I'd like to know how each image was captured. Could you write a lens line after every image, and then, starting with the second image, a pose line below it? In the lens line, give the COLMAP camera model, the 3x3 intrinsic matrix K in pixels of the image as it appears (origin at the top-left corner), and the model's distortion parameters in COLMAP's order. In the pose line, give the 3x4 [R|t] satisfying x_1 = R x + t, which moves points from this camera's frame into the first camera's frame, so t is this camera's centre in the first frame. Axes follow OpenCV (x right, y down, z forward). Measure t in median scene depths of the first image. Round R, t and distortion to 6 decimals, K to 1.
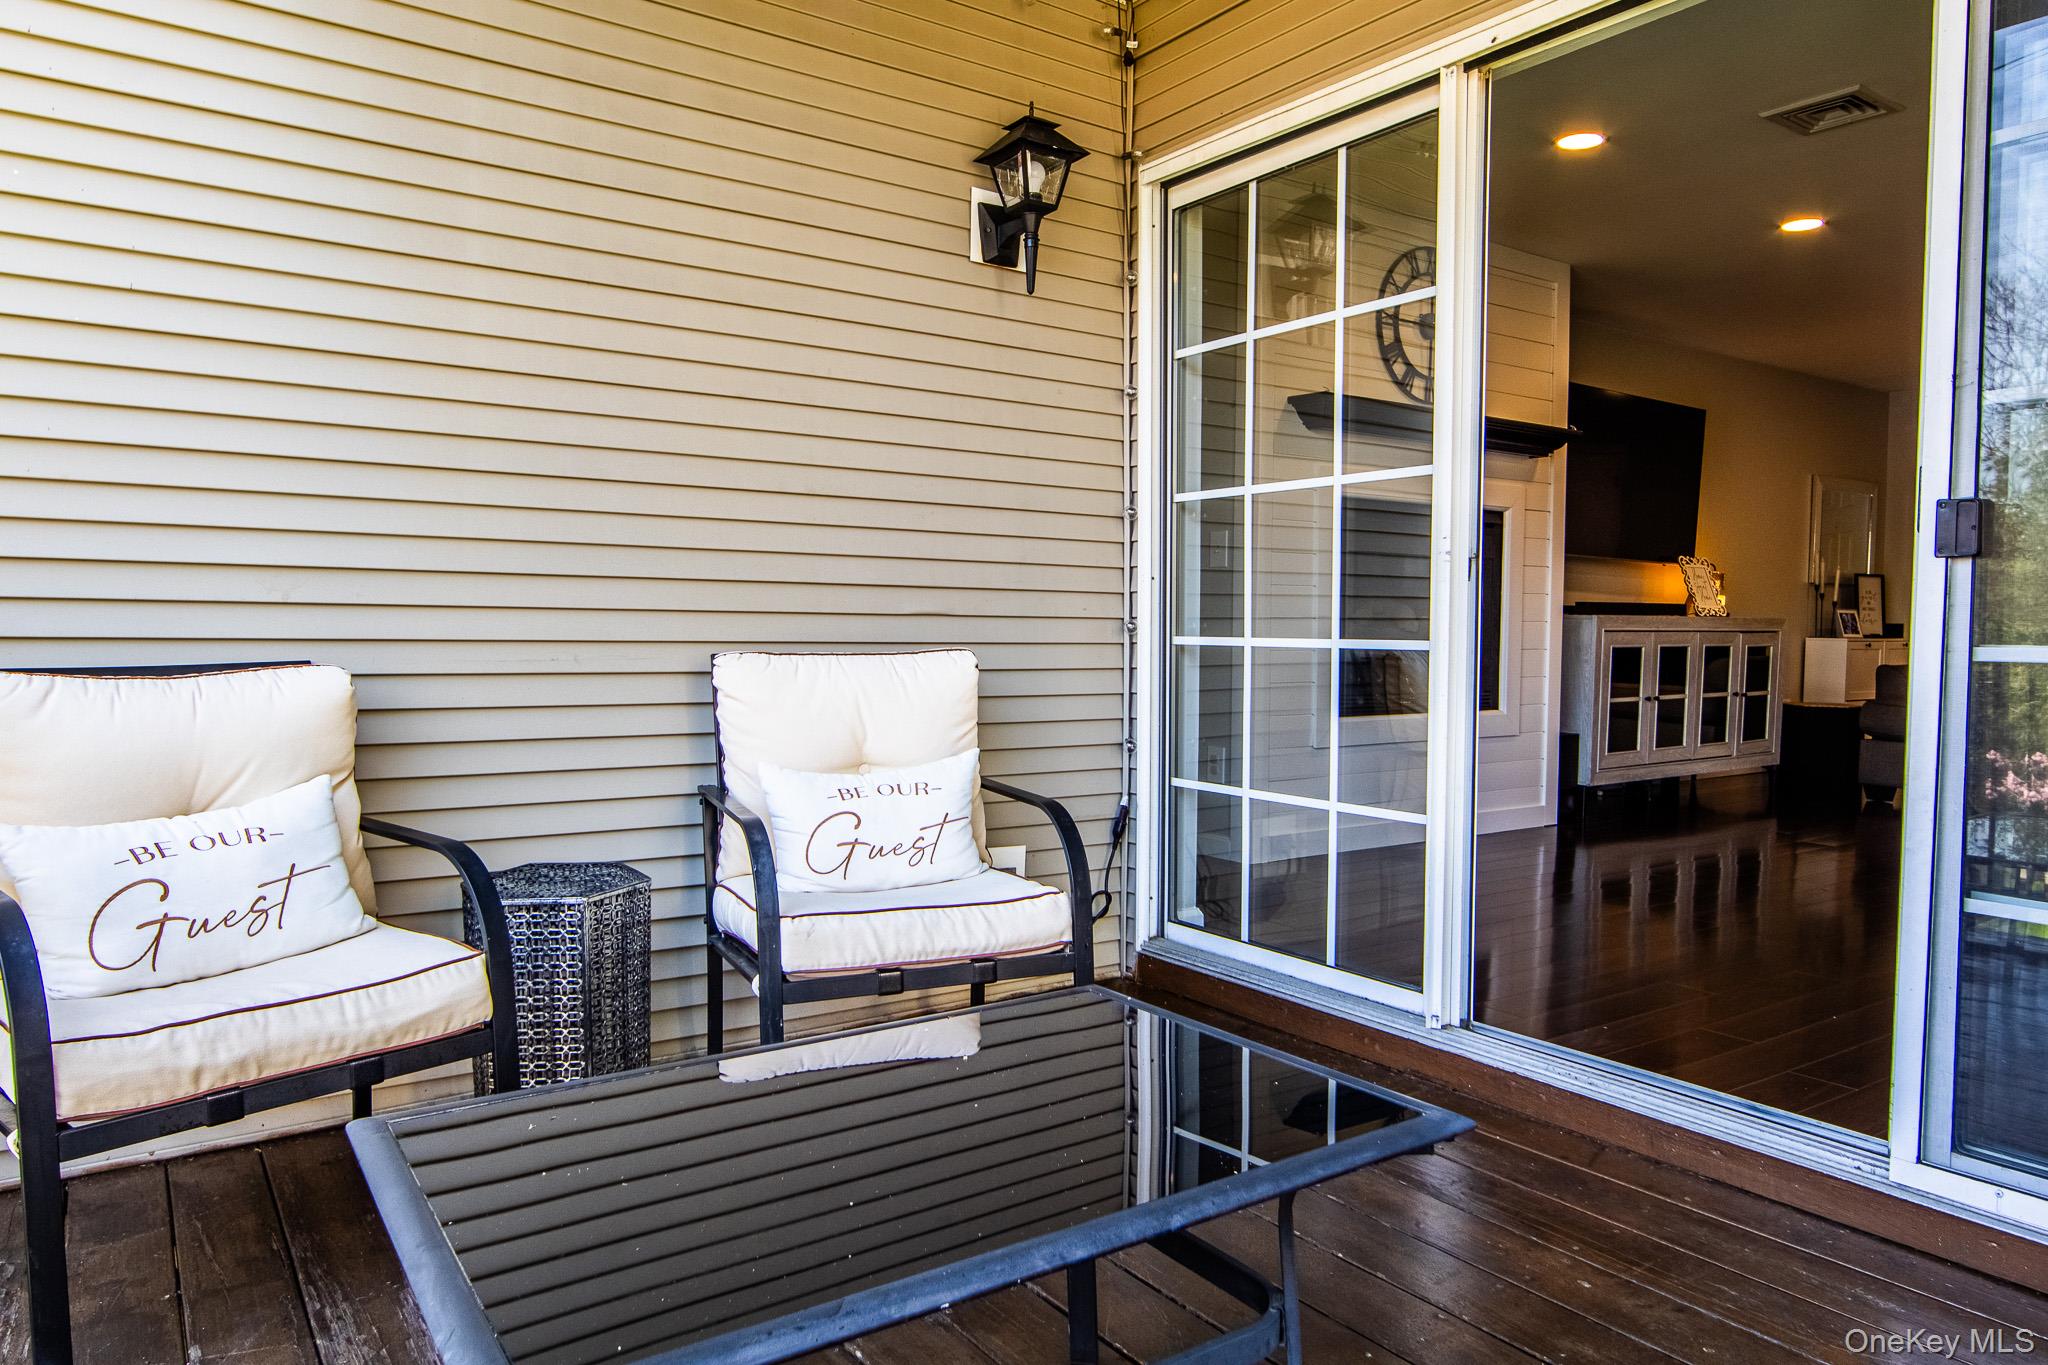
lens RADIAL K [[1326.9, 0, 1025.9], [0, 1326.9, 687.4], [0, 0, 1]] dist [-0.011499, -0.000265]
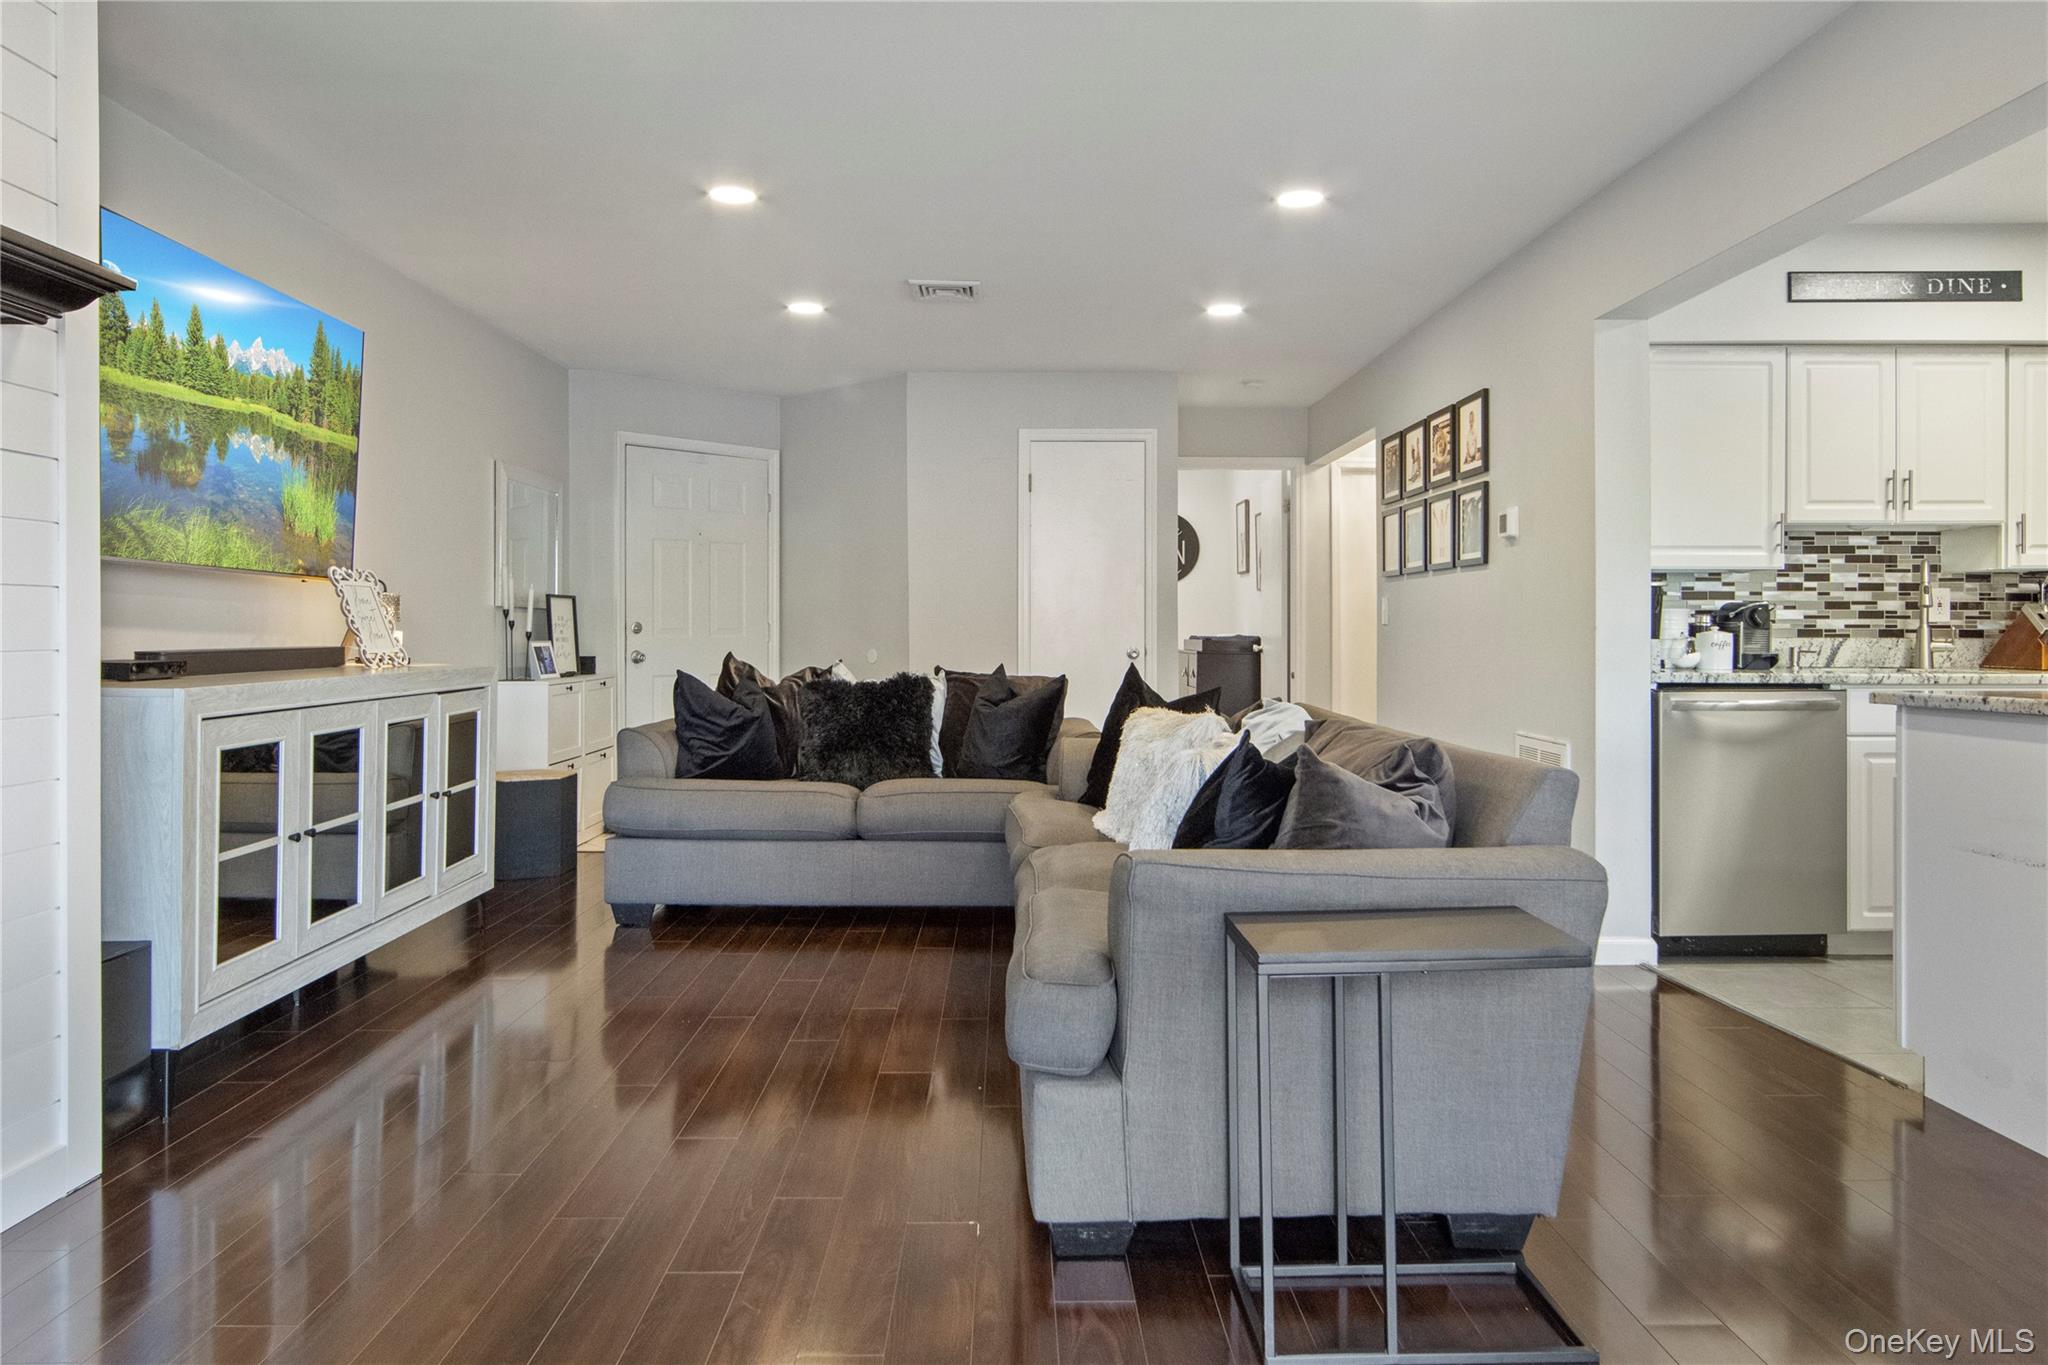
lens RADIAL K [[1319.4, 0, 1026.9], [0, 1319.4, 634.0], [0, 0, 1]] dist [0.001289, -0.002512]
pose [[0.558171, -0.009093, 0.829676, 0.205089], [0.042813, 0.998924, -0.017854, -0.052665], [-0.828620, 0.045486, 0.557960, 0.479181]]
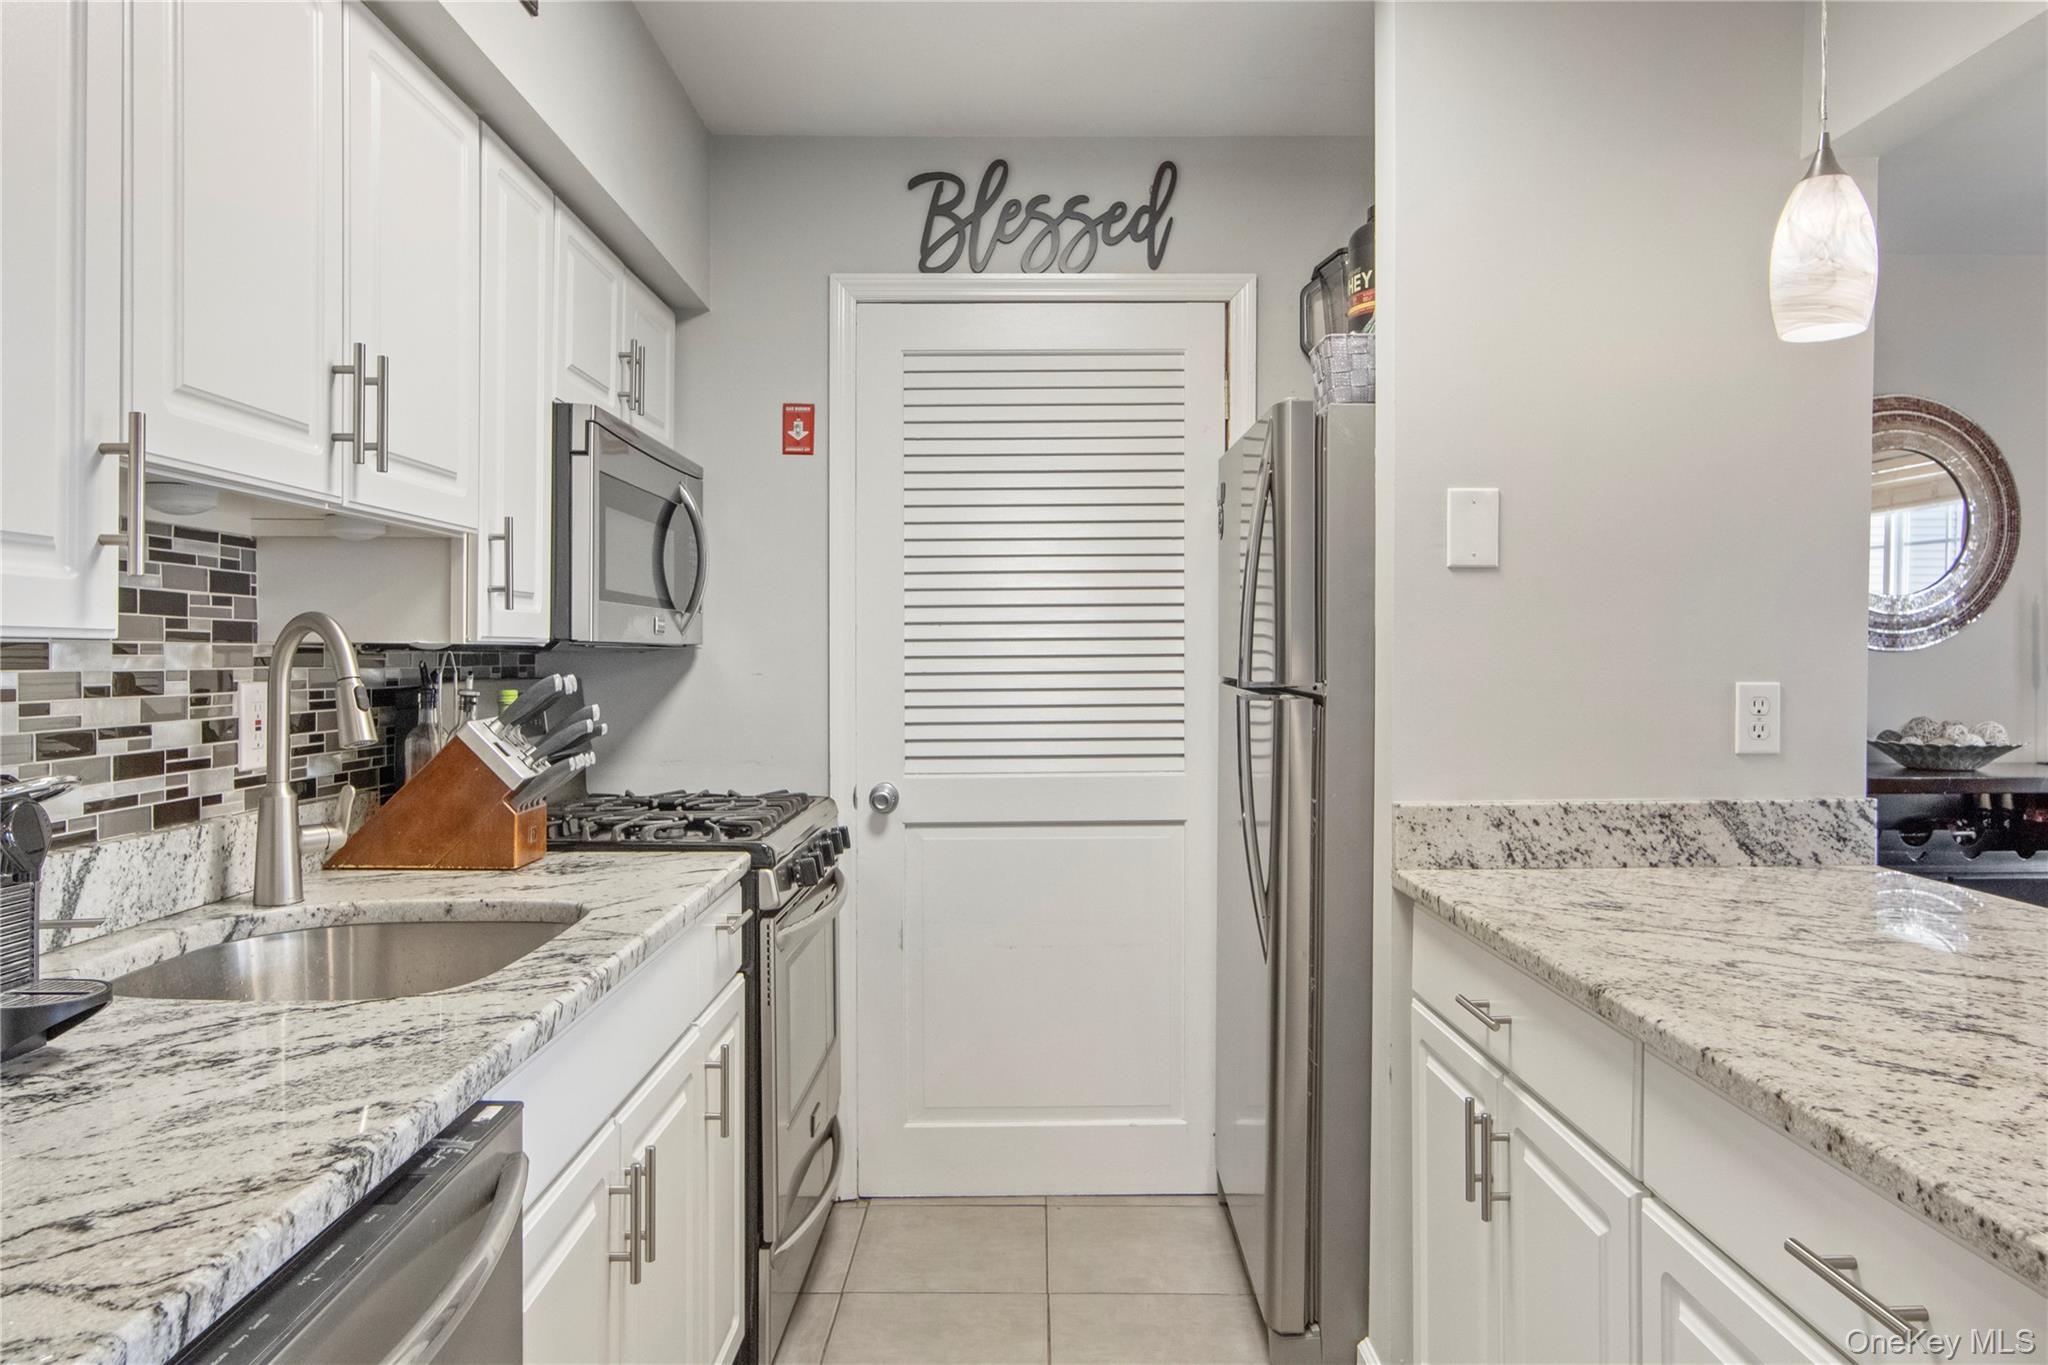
lens RADIAL K [[1315.3, 0, 1016.7], [0, 1315.3, 666.6], [0, 0, 1]] dist [-0.003156, 0.000148]
pose [[-0.824191, -0.012595, 0.566171, 0.925326], [0.020137, 0.998469, 0.051526, -0.091267], [-0.565953, 0.053868, -0.822676, 0.636298]]
